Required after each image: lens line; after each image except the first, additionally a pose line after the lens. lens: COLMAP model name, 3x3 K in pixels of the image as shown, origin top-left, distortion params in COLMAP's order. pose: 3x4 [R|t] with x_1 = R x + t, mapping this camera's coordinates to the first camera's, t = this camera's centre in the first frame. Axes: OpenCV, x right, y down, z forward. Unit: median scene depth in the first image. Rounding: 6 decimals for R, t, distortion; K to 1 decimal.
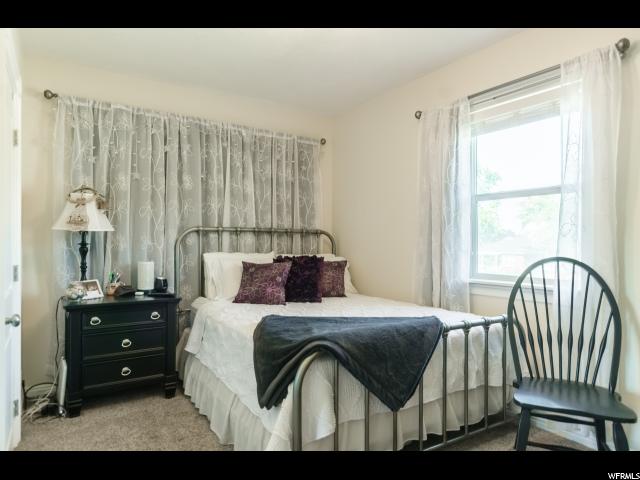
lens RADIAL K [[412.5, 0, 320.0], [0, 412.5, 240.0], [0, 0, 1]] dist [0.004090, -0.000135]
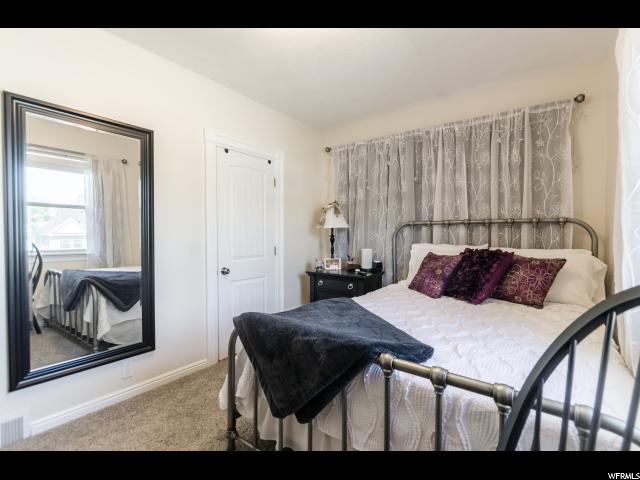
lens RADIAL K [[298.8, 0, 320.0], [0, 298.8, 240.0], [0, 0, 1]] dist [-0.001298, -0.000440]
pose [[0.343377, 0.008702, -0.939157, 0.422661], [0.003366, 0.999939, 0.010496, 0.010674], [0.939192, -0.006765, 0.343327, 0.446582]]
